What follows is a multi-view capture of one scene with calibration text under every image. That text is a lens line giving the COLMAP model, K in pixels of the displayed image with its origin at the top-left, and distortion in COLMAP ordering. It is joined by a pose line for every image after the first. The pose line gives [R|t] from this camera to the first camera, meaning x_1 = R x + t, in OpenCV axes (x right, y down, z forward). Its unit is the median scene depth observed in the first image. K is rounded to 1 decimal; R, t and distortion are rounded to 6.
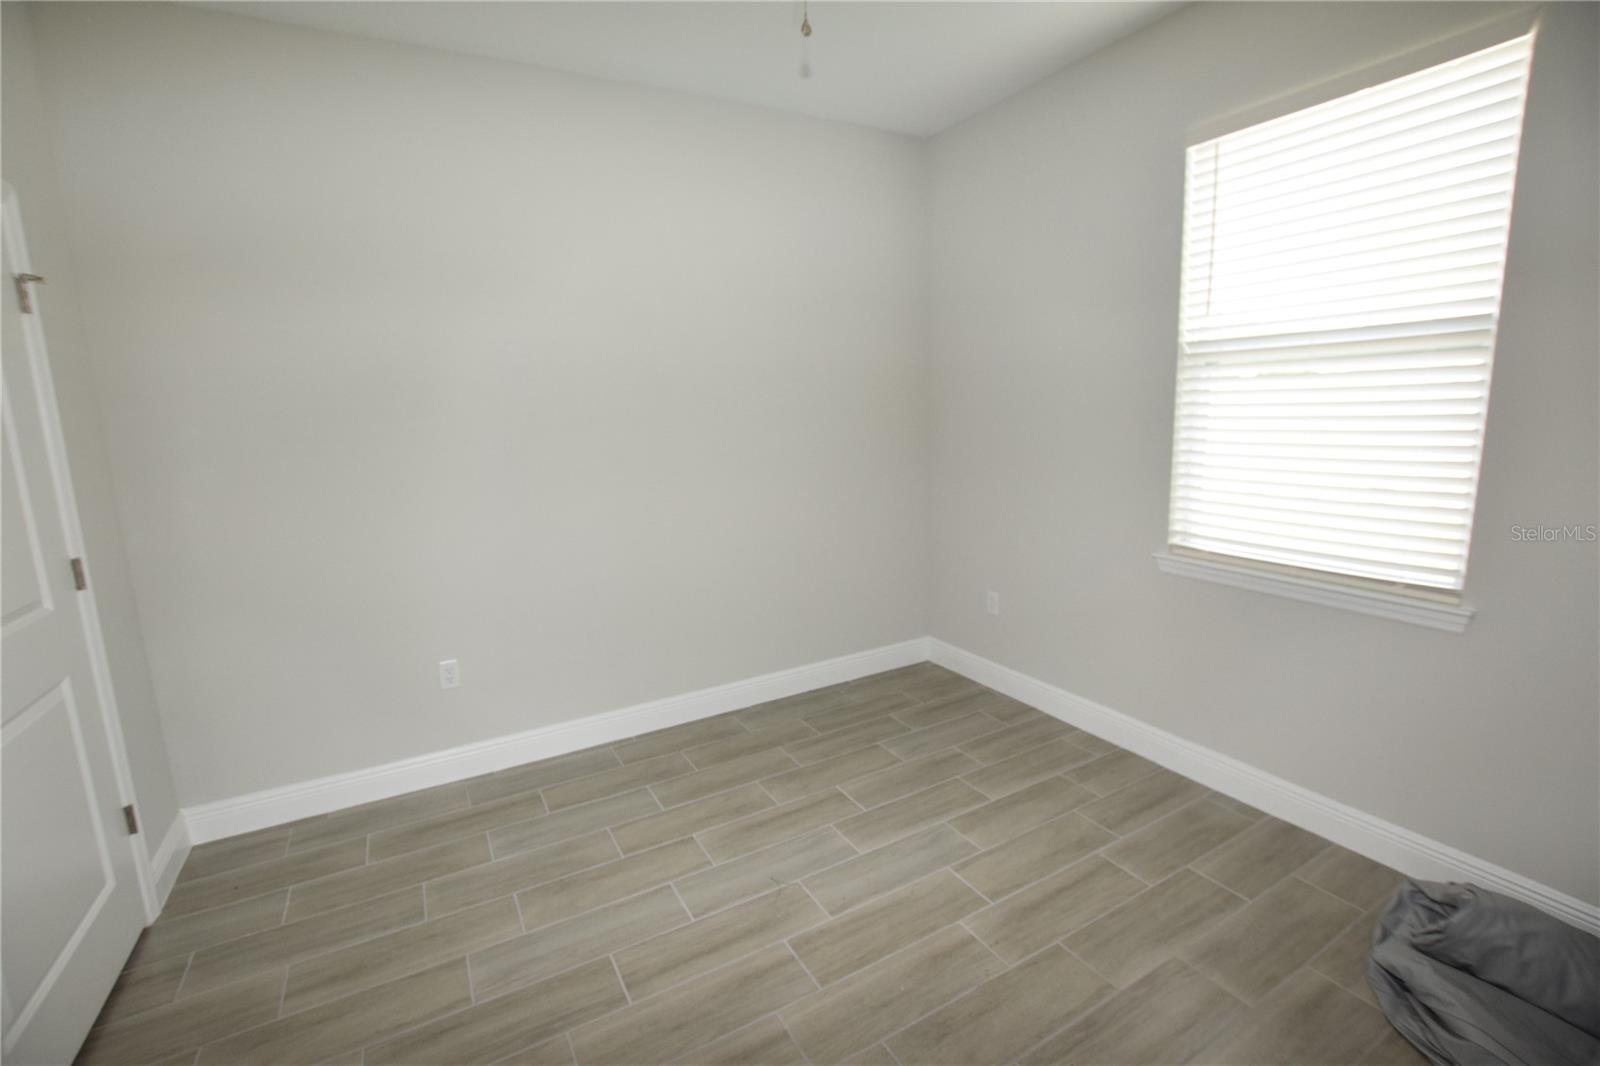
lens RADIAL K [[708.5, 0, 800.0], [0, 708.5, 527.8], [0, 0, 1]] dist [-0.032892, 0.006695]
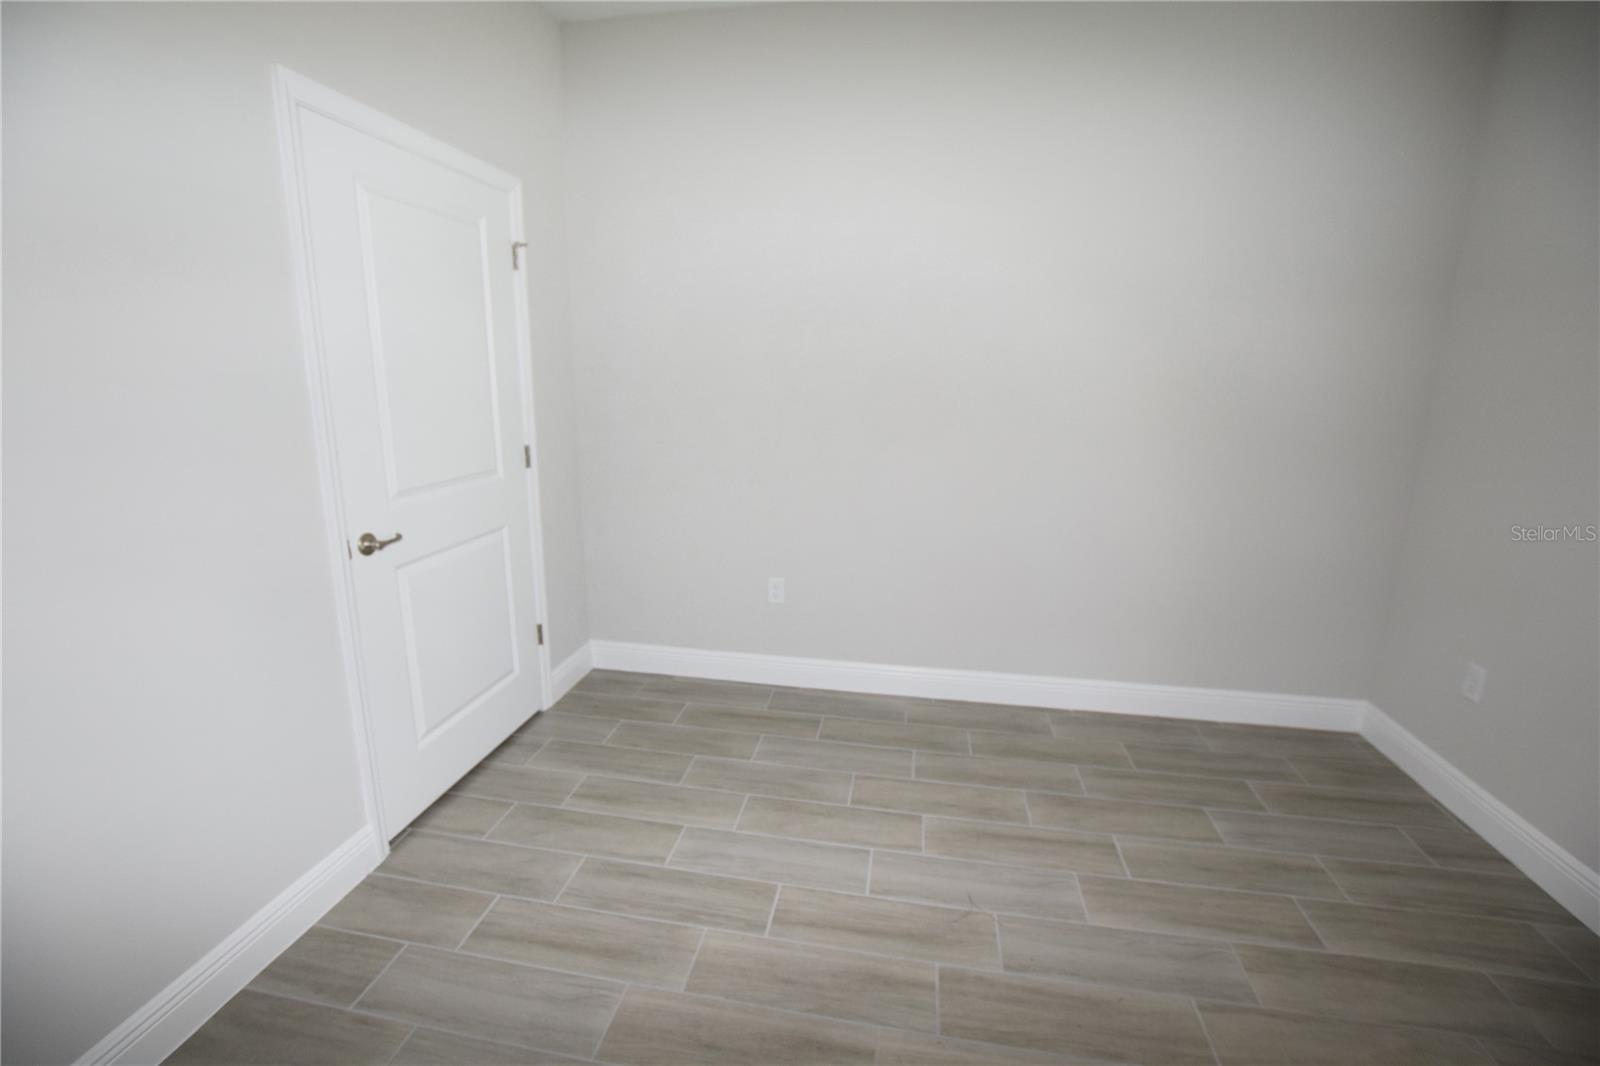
lens RADIAL K [[708.5, 0, 796.1], [0, 708.5, 528.7], [0, 0, 1]] dist [-0.032892, 0.006695]
pose [[0.767769, 0.179974, -0.614931, 0.229917], [-0.143251, 0.983662, 0.109038, -0.017878], [0.624508, 0.004373, 0.781006, 0.160262]]
